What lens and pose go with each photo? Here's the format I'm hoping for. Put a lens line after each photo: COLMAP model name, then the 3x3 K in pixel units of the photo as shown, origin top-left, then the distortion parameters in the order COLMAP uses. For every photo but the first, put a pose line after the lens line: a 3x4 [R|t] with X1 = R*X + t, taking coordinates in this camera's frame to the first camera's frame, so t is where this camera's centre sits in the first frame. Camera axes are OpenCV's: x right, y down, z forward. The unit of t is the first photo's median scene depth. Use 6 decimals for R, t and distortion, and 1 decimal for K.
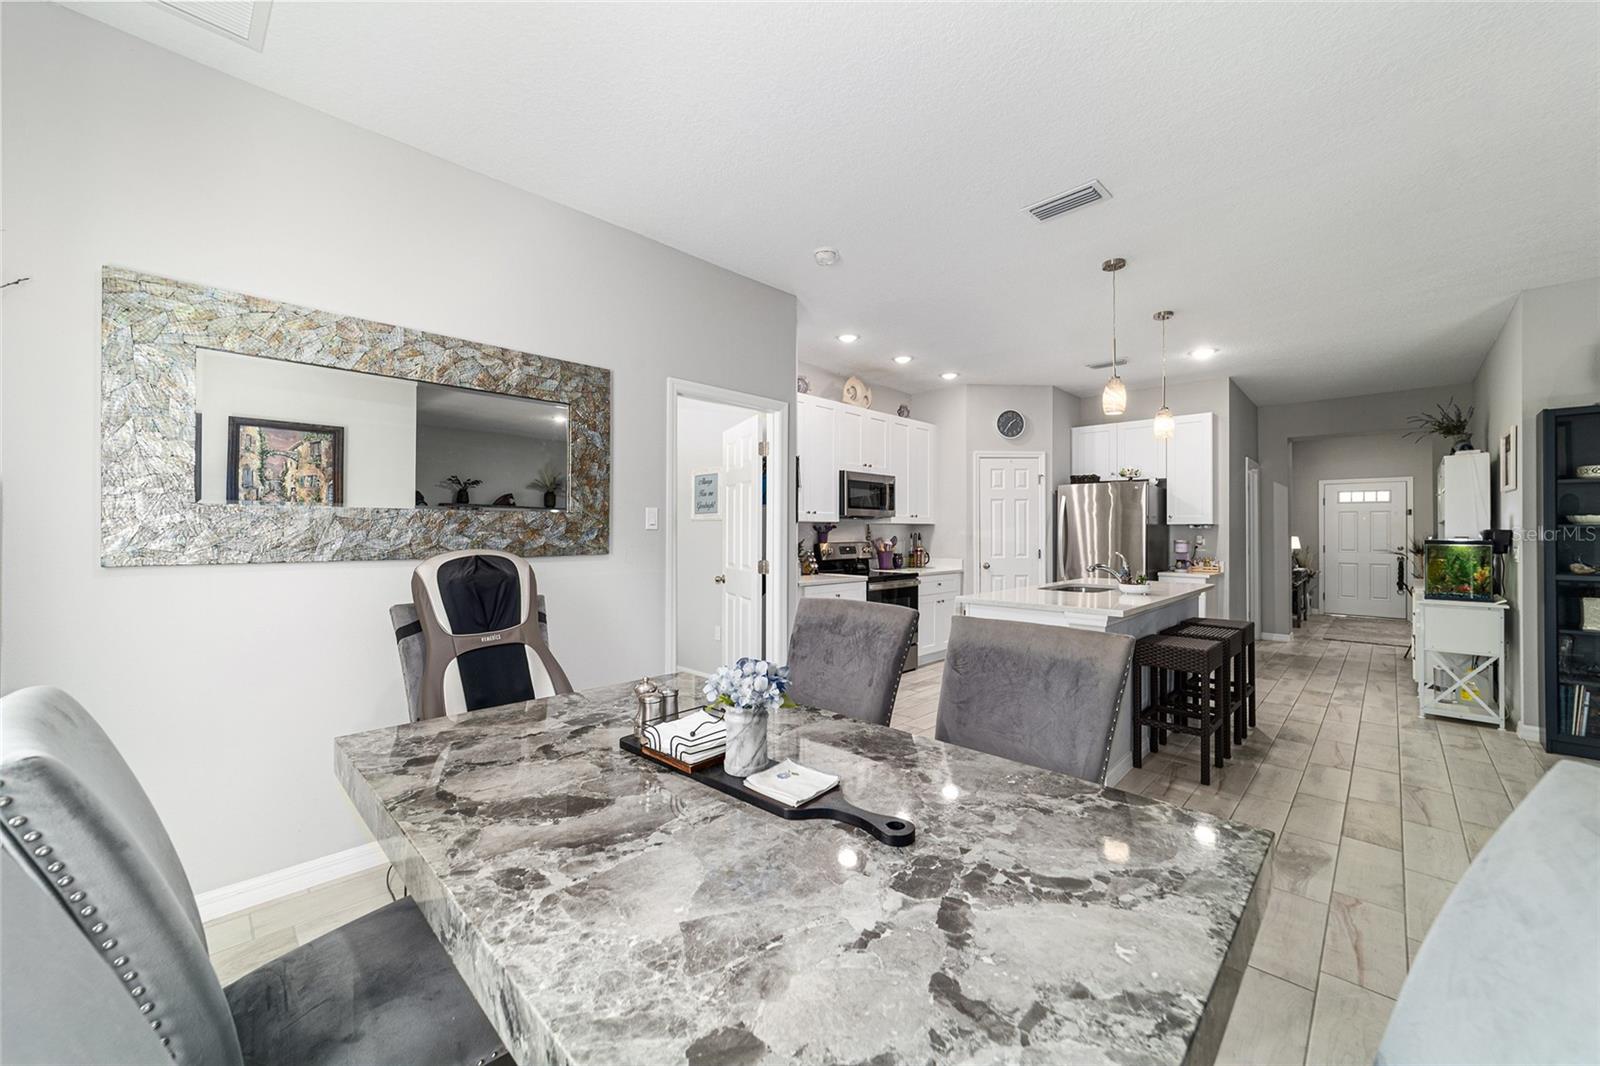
lens RADIAL K [[612.6, 0, 799.2], [0, 612.6, 531.8], [0, 0, 1]] dist [-0.001224, 0.000616]
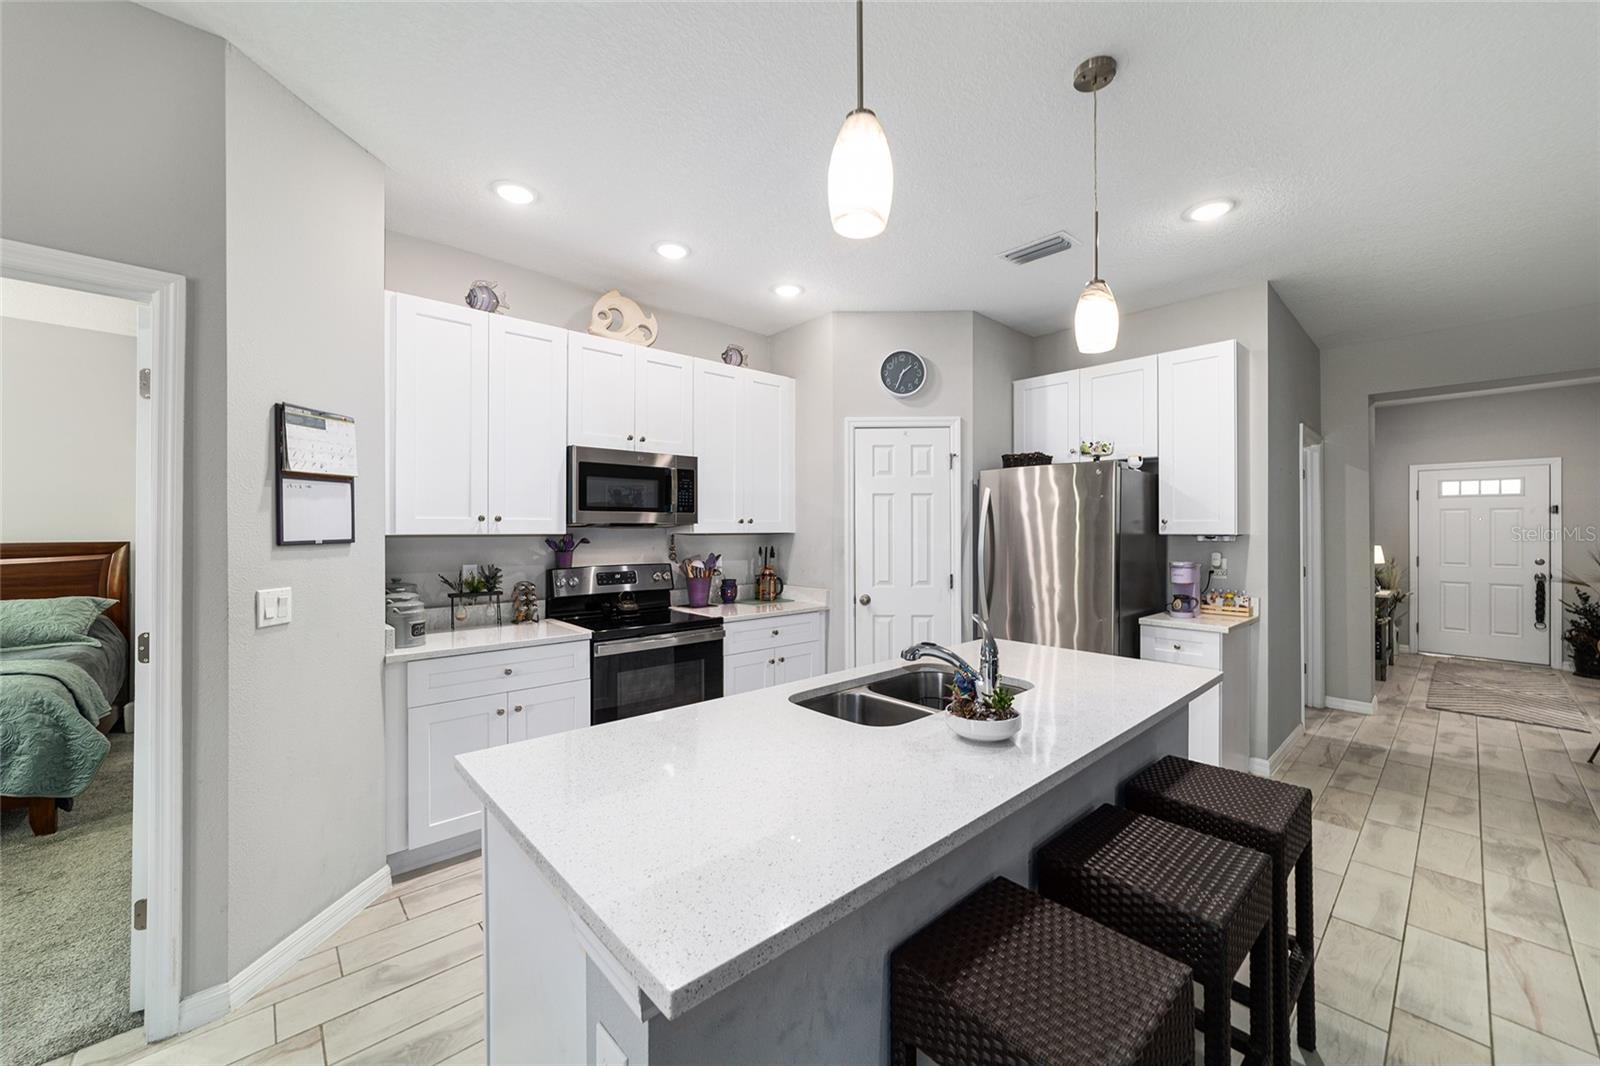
lens RADIAL K [[612.6, 0, 800.5], [0, 612.6, 528.2], [0, 0, 1]] dist [-0.001224, 0.000616]
pose [[0.998106, -0.002072, -0.061480, 0.282597], [0.002089, 0.999998, 0.000219, -0.018505], [0.061479, -0.000347, 0.998108, 0.376252]]
